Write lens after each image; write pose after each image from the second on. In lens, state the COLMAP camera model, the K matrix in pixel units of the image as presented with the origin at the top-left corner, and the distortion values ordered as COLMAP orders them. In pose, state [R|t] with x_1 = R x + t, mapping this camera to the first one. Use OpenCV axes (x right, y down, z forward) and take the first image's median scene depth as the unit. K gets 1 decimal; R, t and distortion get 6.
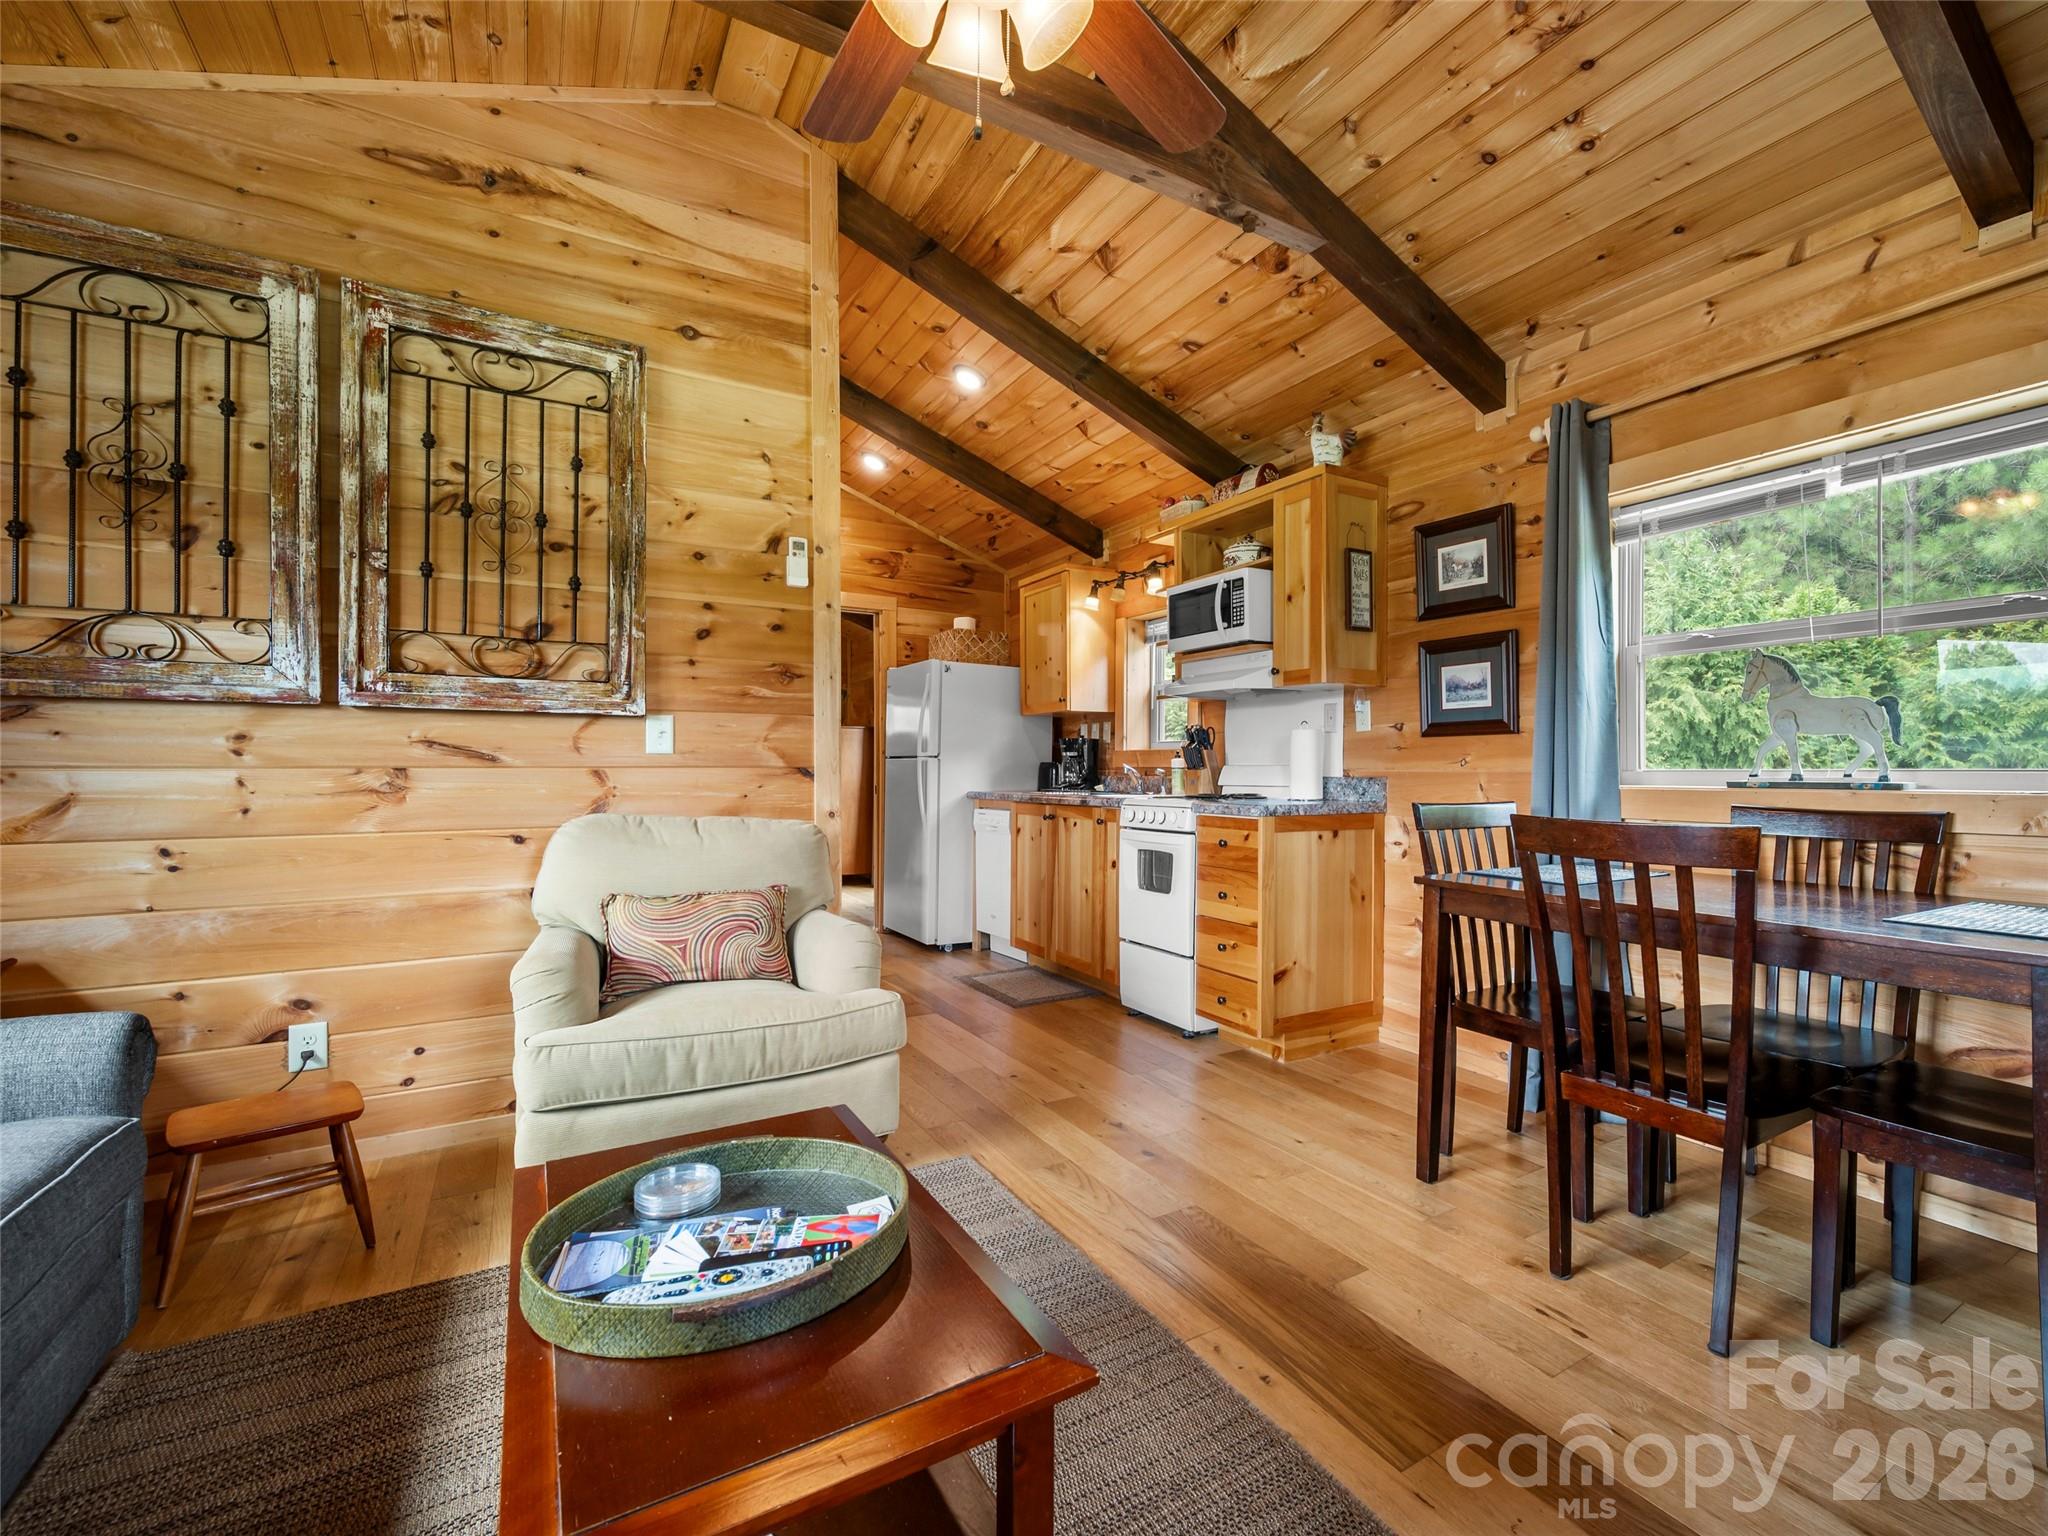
lens RADIAL K [[1050.6, 0, 1066.9], [0, 1050.6, 767.8], [0, 0, 1]] dist [0.000758, 0.000904]
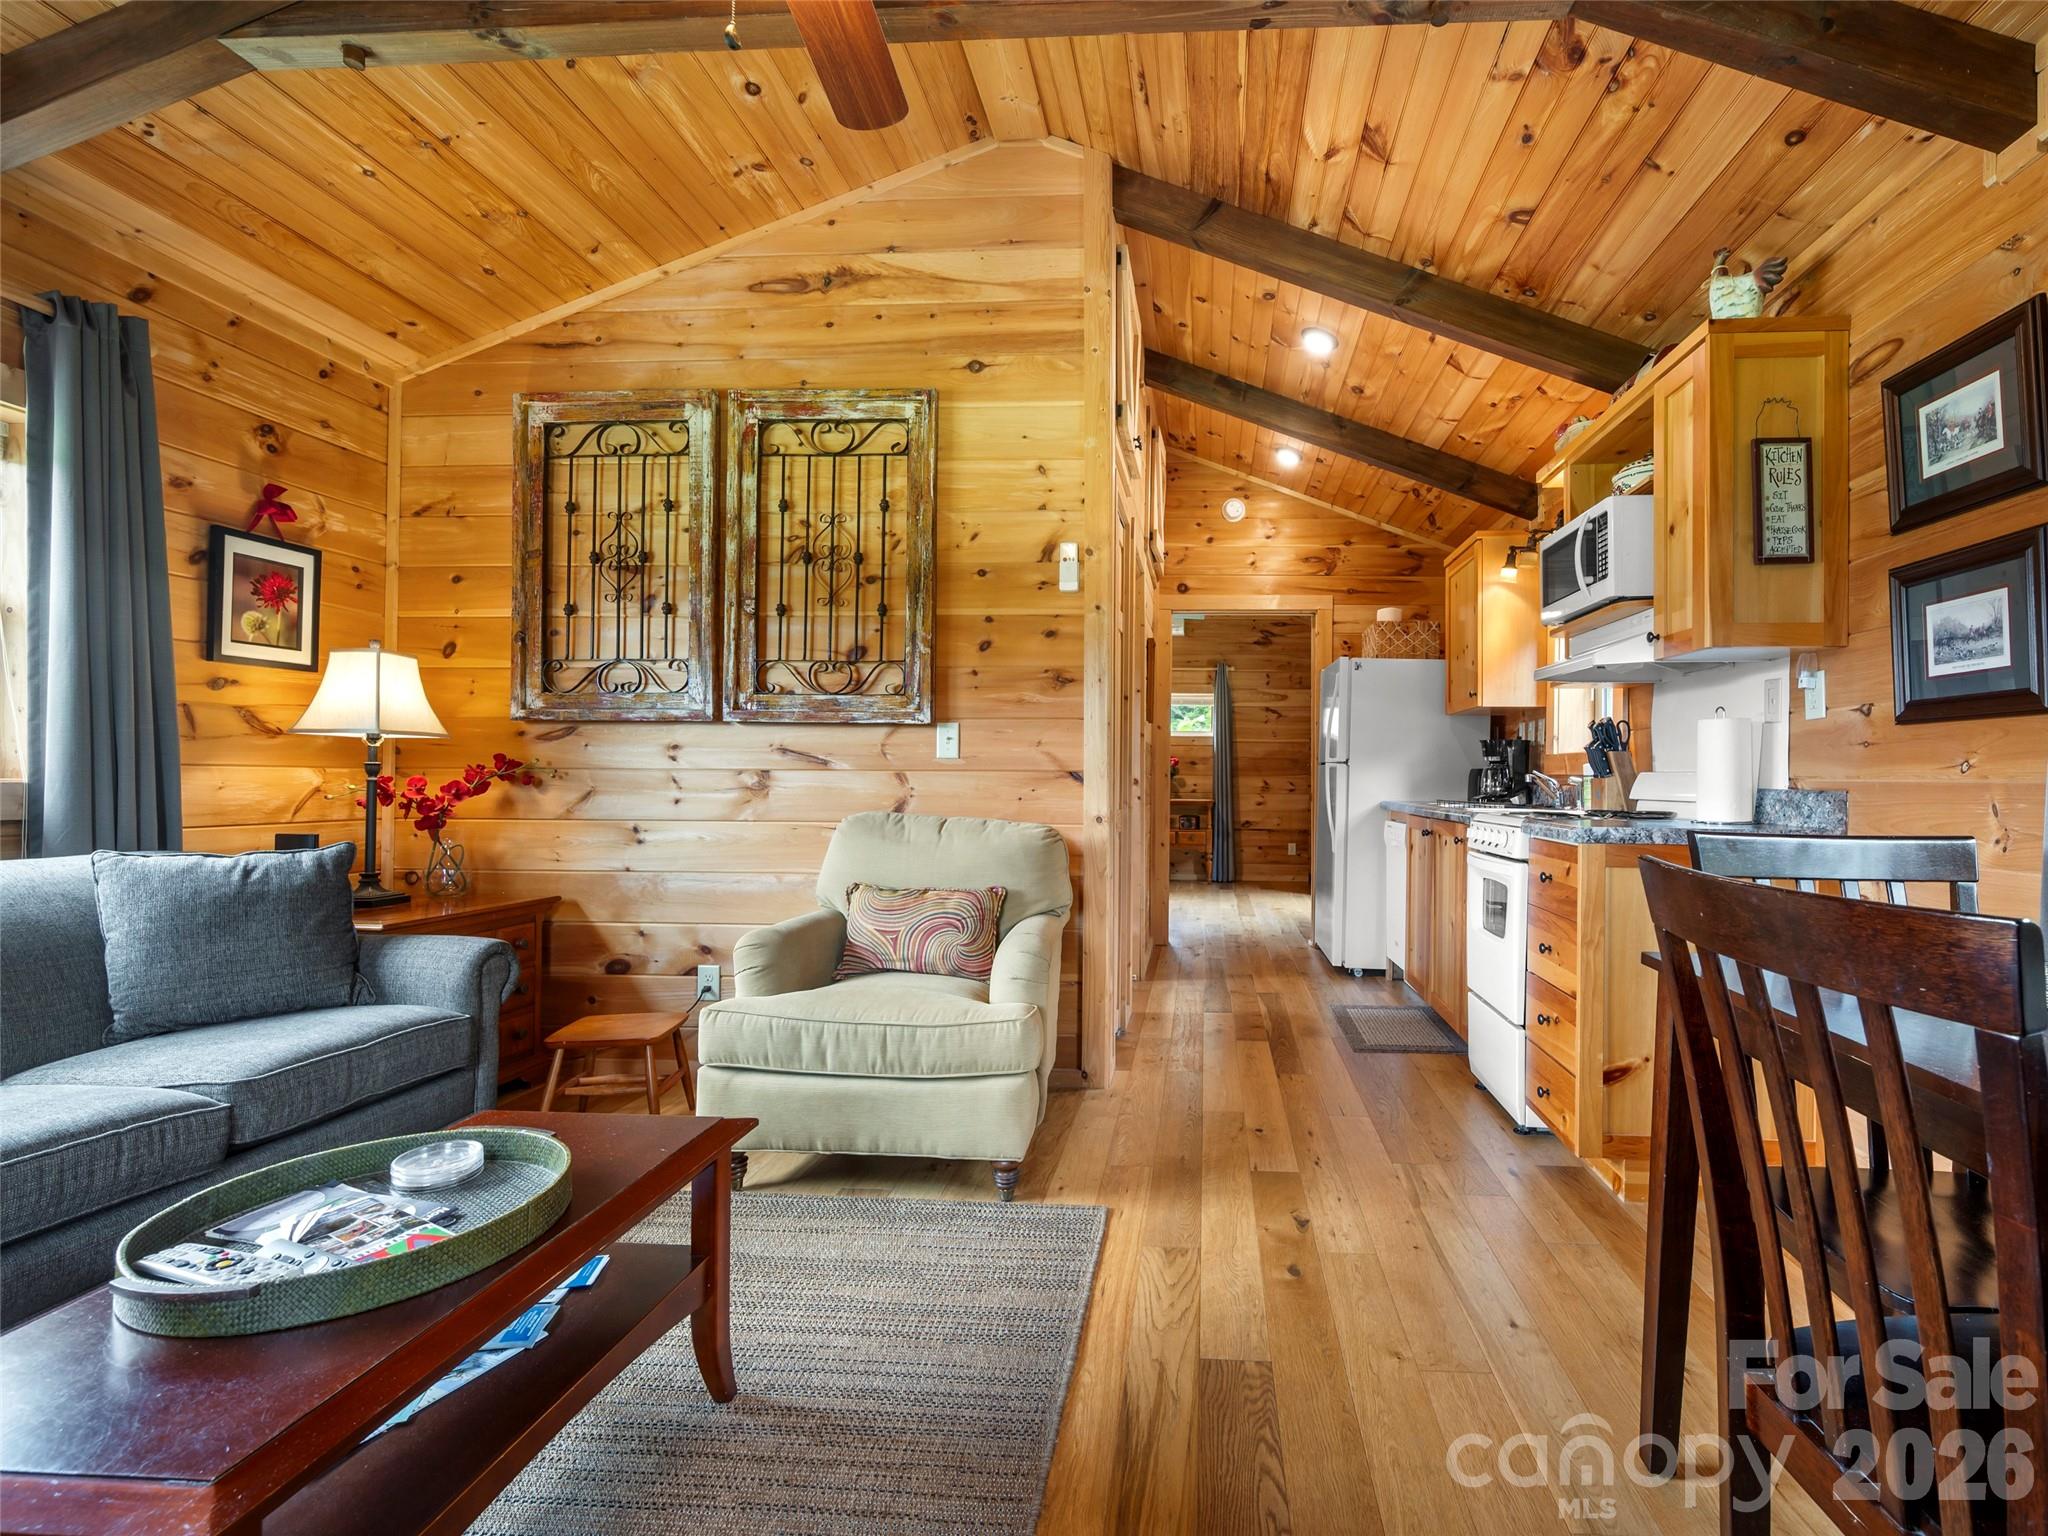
lens RADIAL K [[974.1, 0, 1059.0], [0, 974.1, 767.3], [0, 0, 1]] dist [0.002074, -0.000331]
pose [[0.785304, 0.000637, -0.619110, 0.328068], [-0.006799, 0.999948, -0.007595, 0.002879], [0.619073, 0.010174, 0.785267, 0.277446]]
